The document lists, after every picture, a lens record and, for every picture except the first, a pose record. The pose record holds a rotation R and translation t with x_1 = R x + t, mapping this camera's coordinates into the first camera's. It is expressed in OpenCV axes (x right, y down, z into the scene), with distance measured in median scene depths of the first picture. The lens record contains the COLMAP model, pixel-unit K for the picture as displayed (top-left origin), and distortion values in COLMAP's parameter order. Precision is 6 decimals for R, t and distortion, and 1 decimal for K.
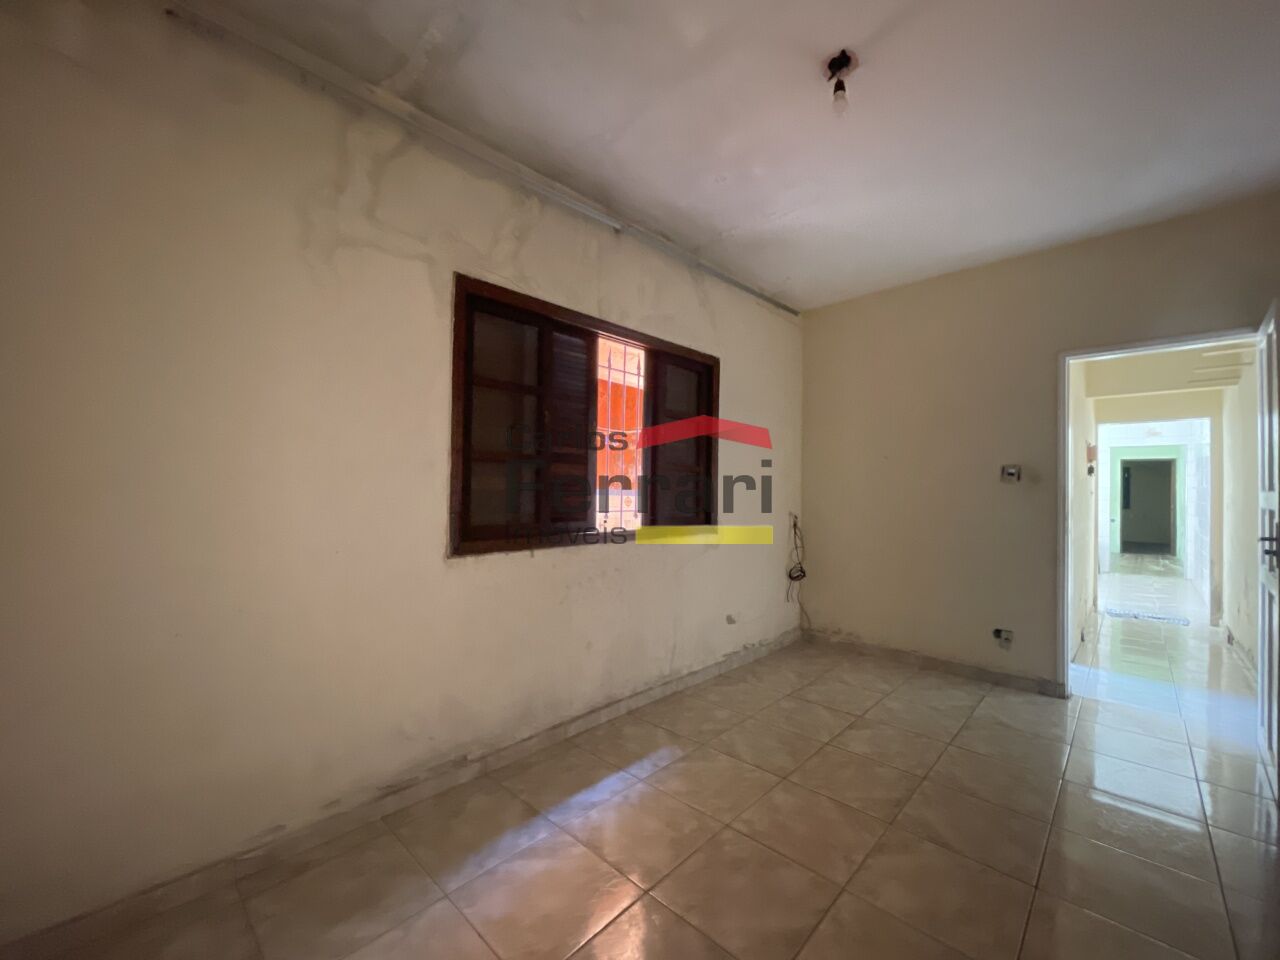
lens RADIAL K [[521.3, 0, 640.7], [0, 521.3, 479.7], [0, 0, 1]] dist [-0.003417, 0.001070]
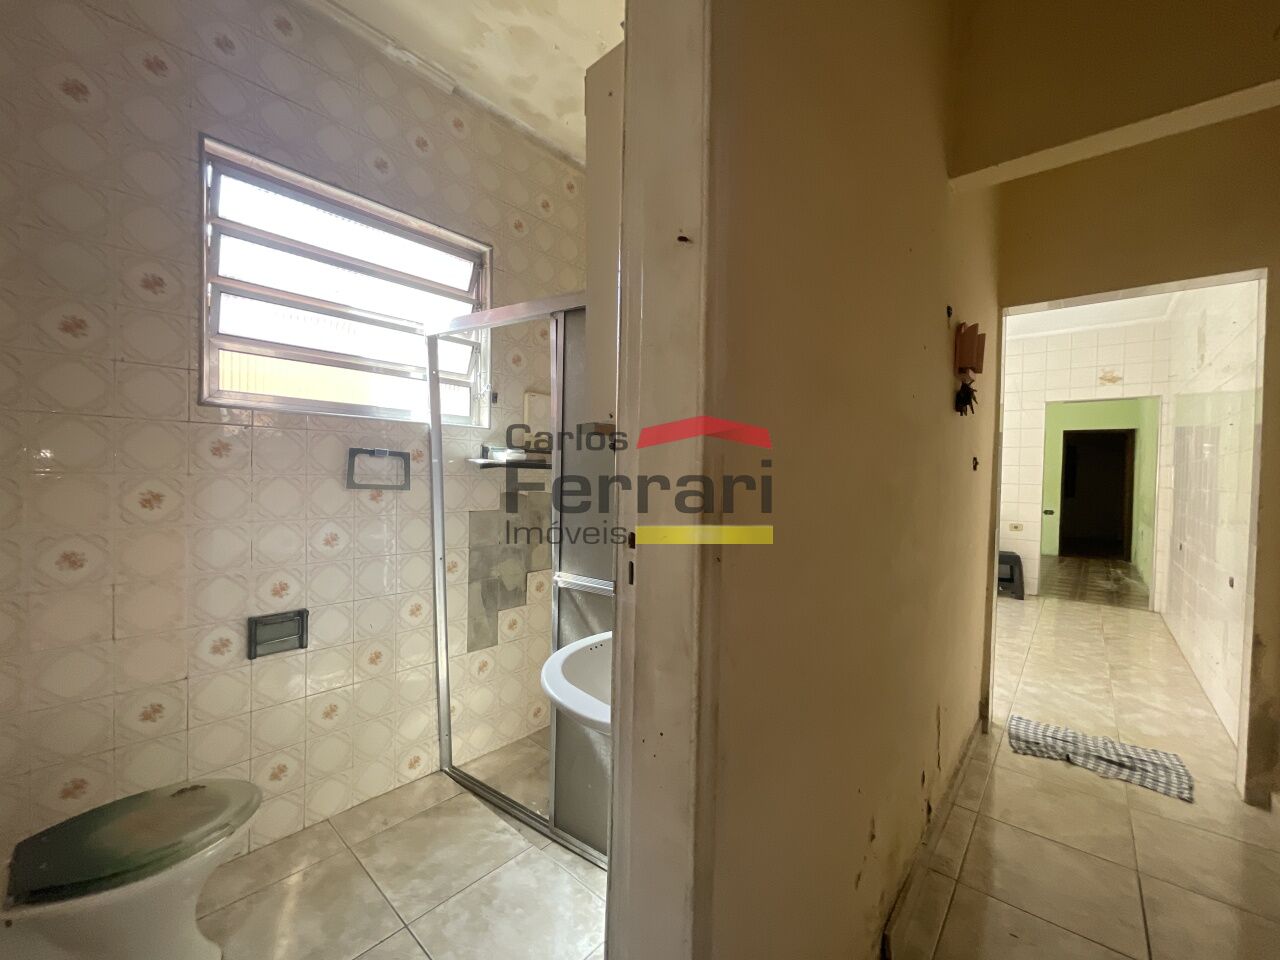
lens RADIAL K [[521.3, 0, 640.7], [0, 521.3, 479.7], [0, 0, 1]] dist [-0.003417, 0.001070]
pose [[0.998368, 0.008377, 0.056485, 0.368656], [-0.010092, 0.999495, 0.030147, 0.018155], [-0.056204, -0.030668, 0.997948, 0.385497]]
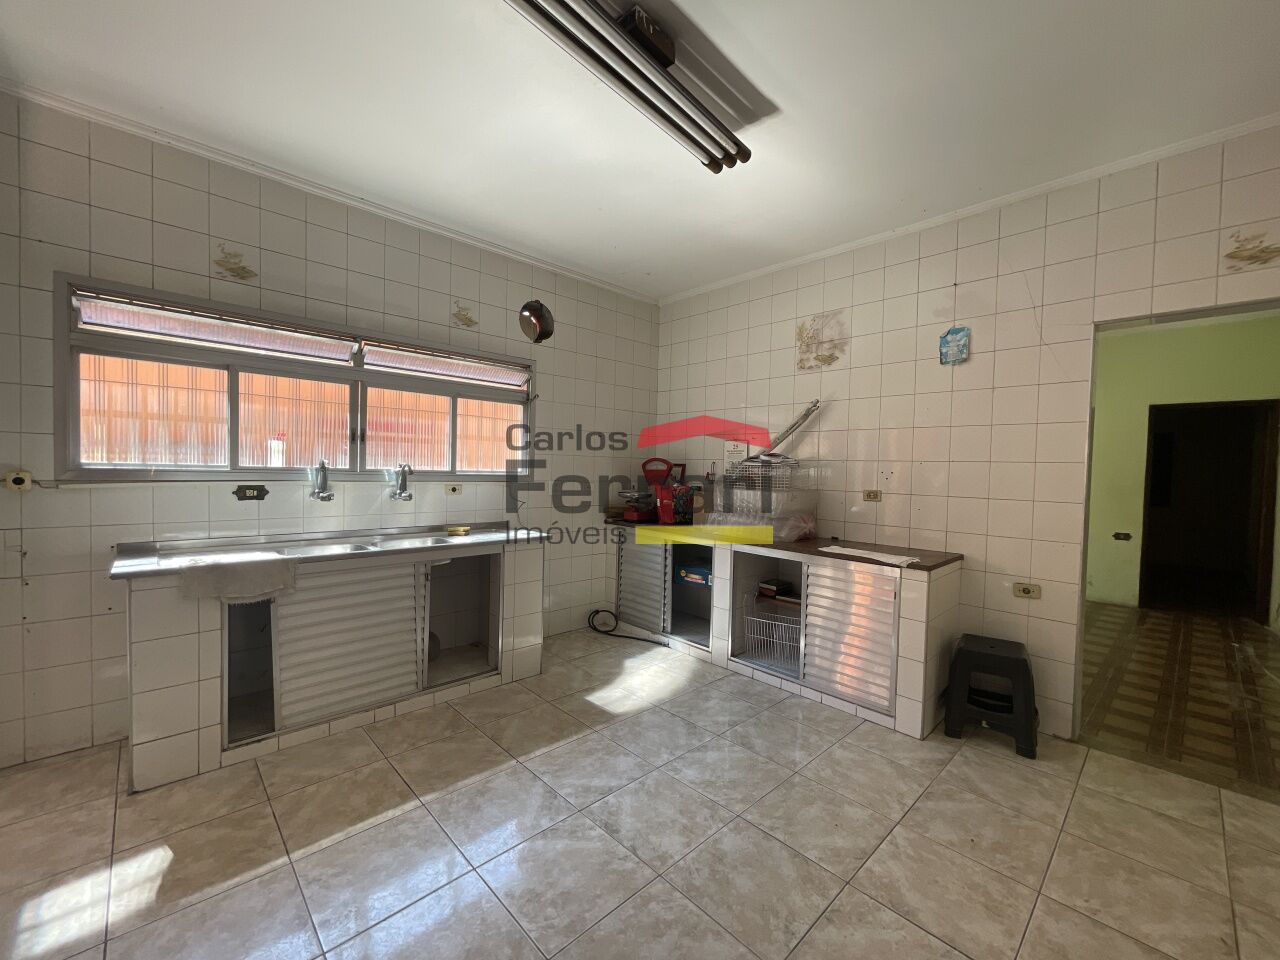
lens RADIAL K [[521.3, 0, 640.7], [0, 521.3, 479.7], [0, 0, 1]] dist [-0.003417, 0.001070]
pose [[0.998817, 0.011117, -0.047342, 0.664071], [-0.009314, 0.999229, 0.038127, 0.016209], [0.047730, -0.037641, 0.998151, 0.693749]]
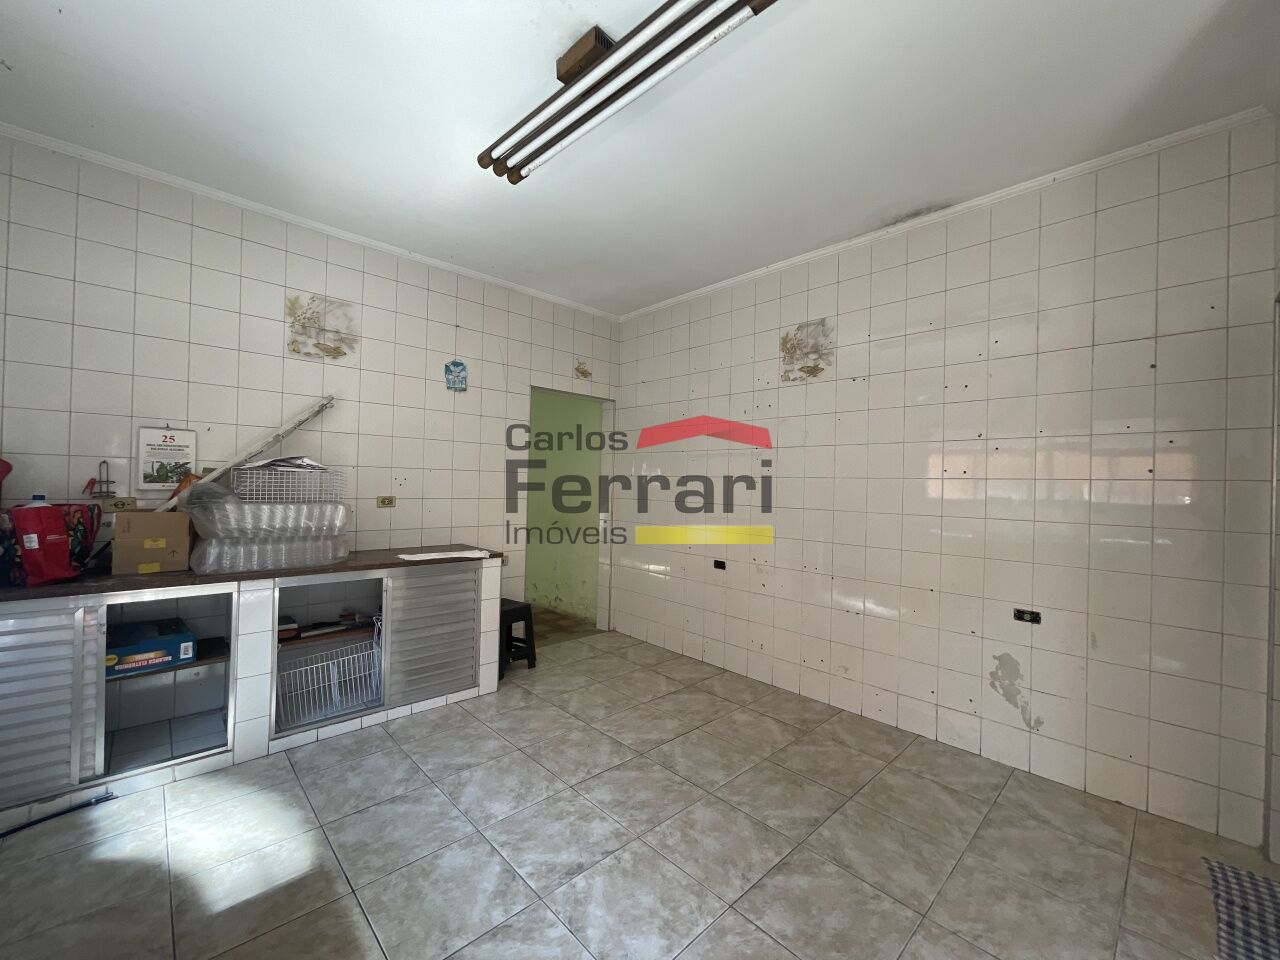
lens RADIAL K [[521.3, 0, 640.7], [0, 521.3, 479.7], [0, 0, 1]] dist [-0.003417, 0.001070]
pose [[0.047993, -0.005759, 0.998831, 0.434991], [-0.038003, 0.999249, 0.007587, 0.014280], [-0.998124, -0.038323, 0.047738, 0.879735]]
